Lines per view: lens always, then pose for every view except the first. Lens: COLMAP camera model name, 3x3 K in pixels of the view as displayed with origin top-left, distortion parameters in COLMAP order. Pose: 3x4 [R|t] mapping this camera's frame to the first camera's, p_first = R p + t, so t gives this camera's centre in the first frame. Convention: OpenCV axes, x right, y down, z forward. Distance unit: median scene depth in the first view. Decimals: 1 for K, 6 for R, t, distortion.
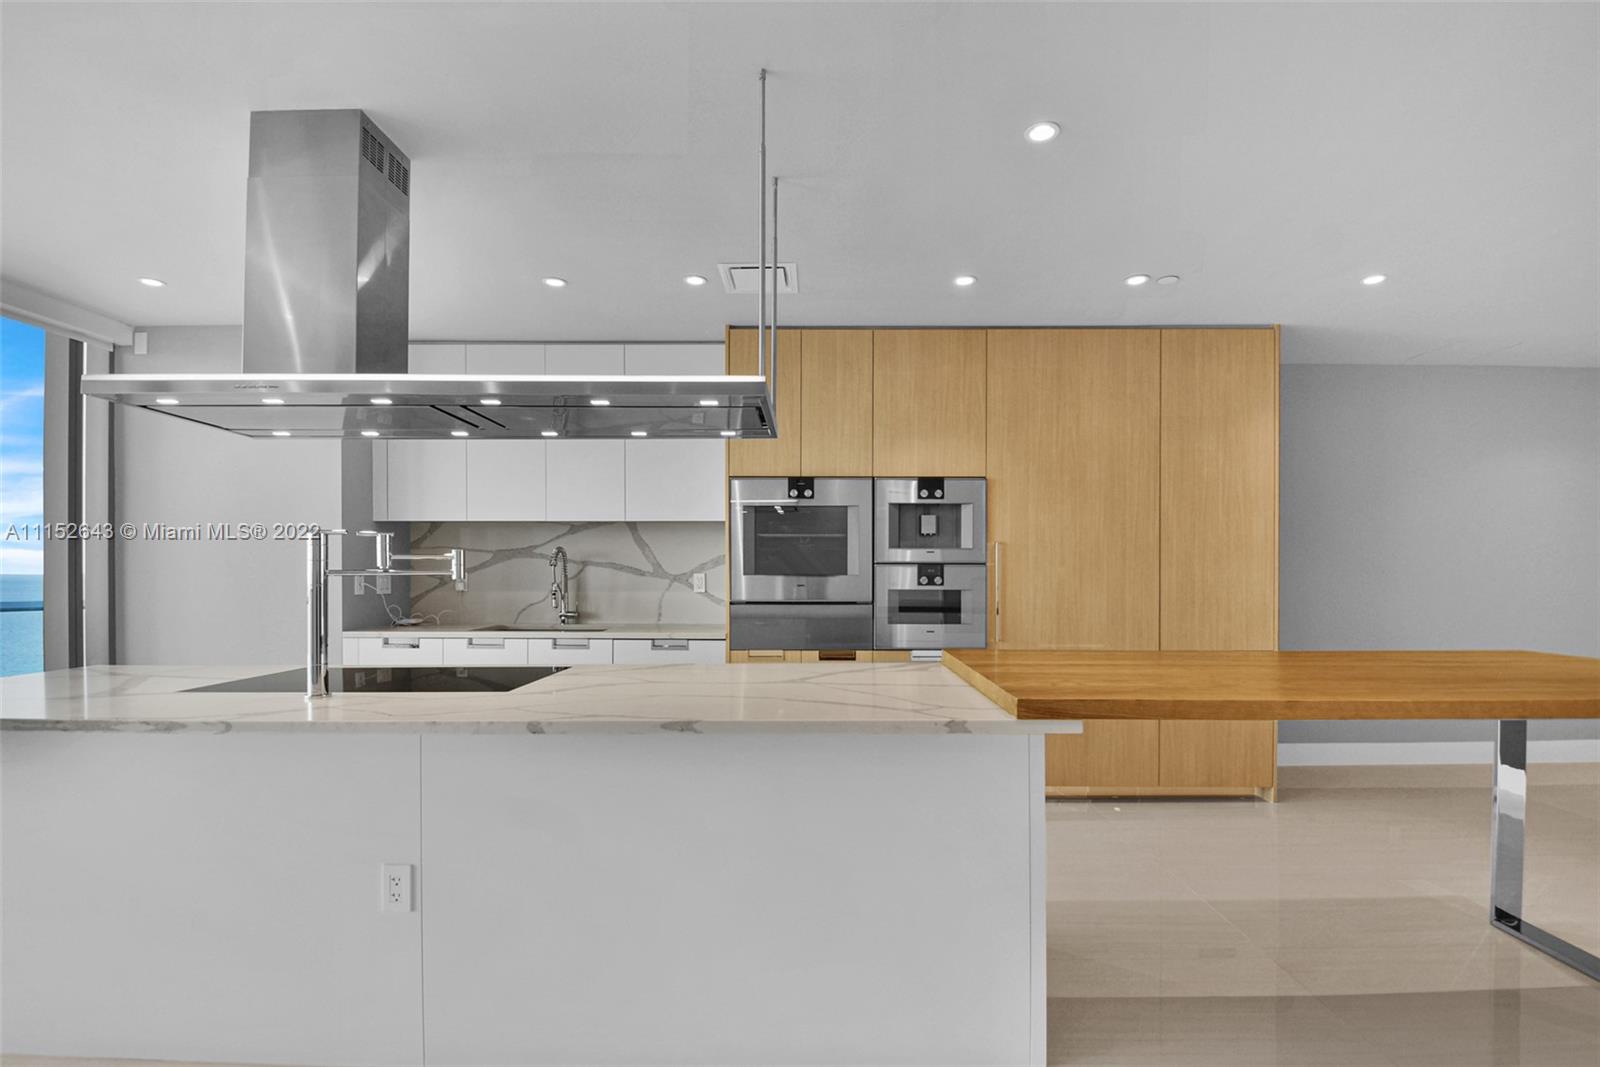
lens RADIAL K [[715.6, 0, 794.4], [0, 715.6, 578.8], [0, 0, 1]] dist [-0.017893, -0.000577]
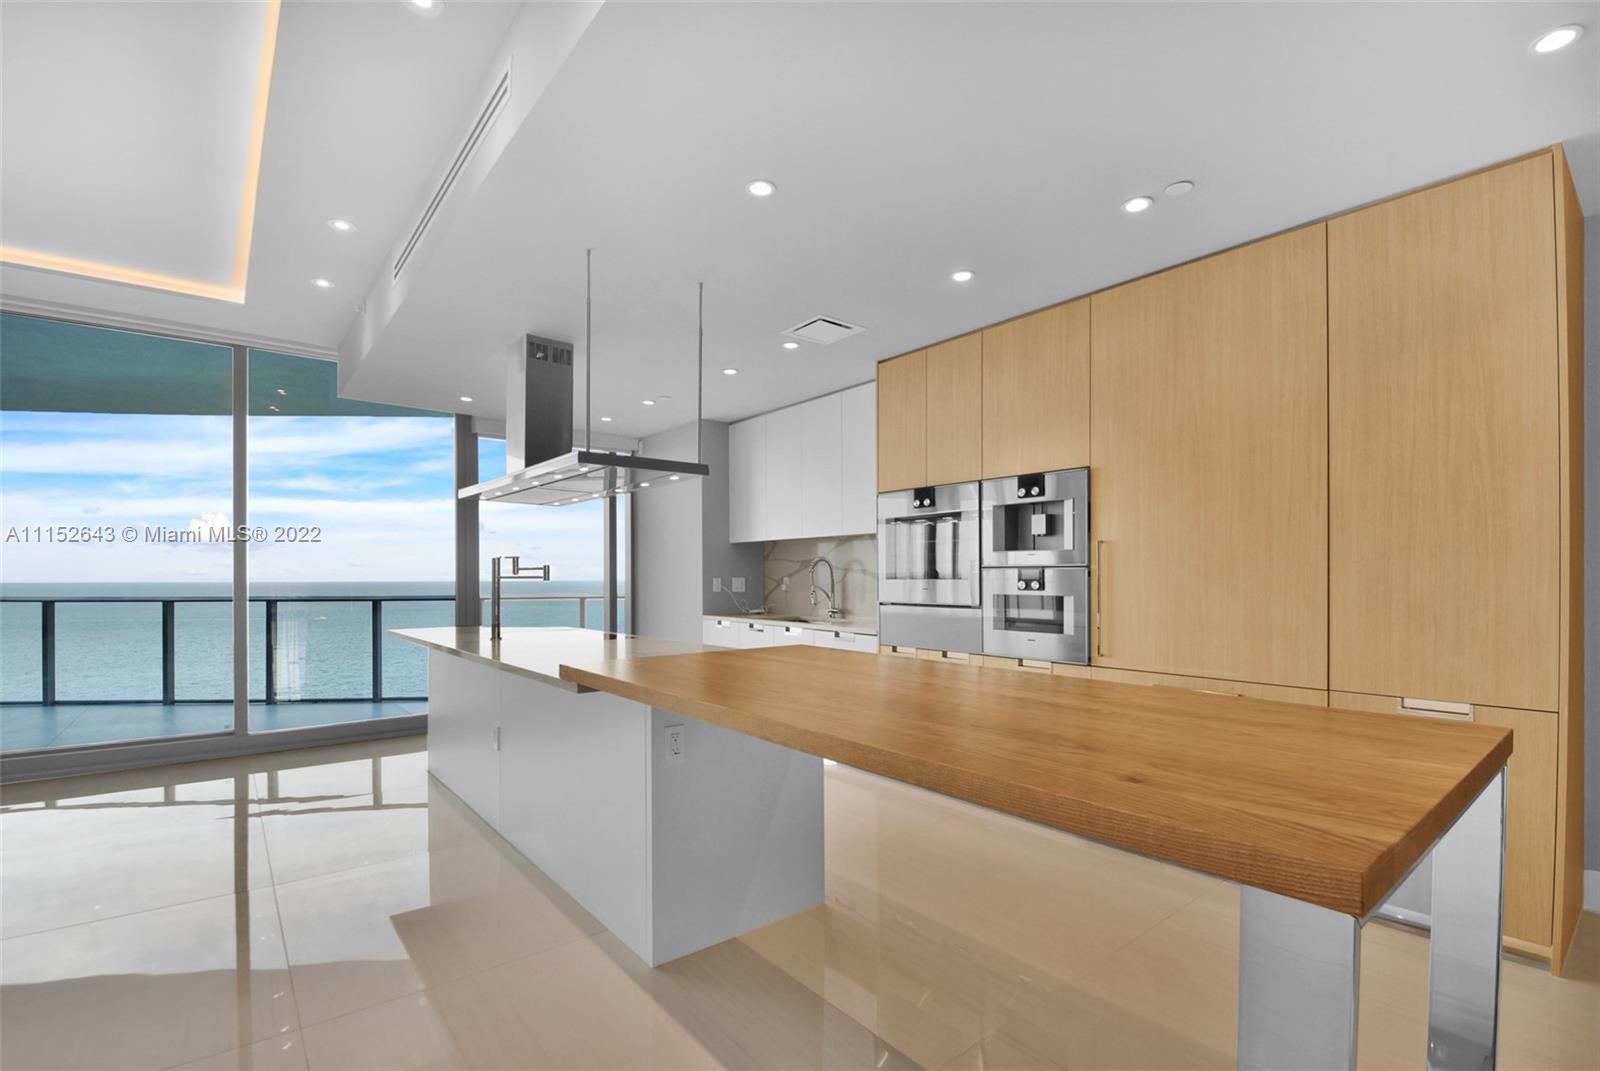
lens RADIAL K [[715.6, 0, 794.4], [0, 715.6, 580.8], [0, 0, 1]] dist [-0.017893, -0.000577]
pose [[0.635053, 0.000055, -0.772468, 0.708272], [0.001202, 0.999999, 0.001059, -0.004450], [0.772467, -0.001601, 0.635052, 0.170273]]
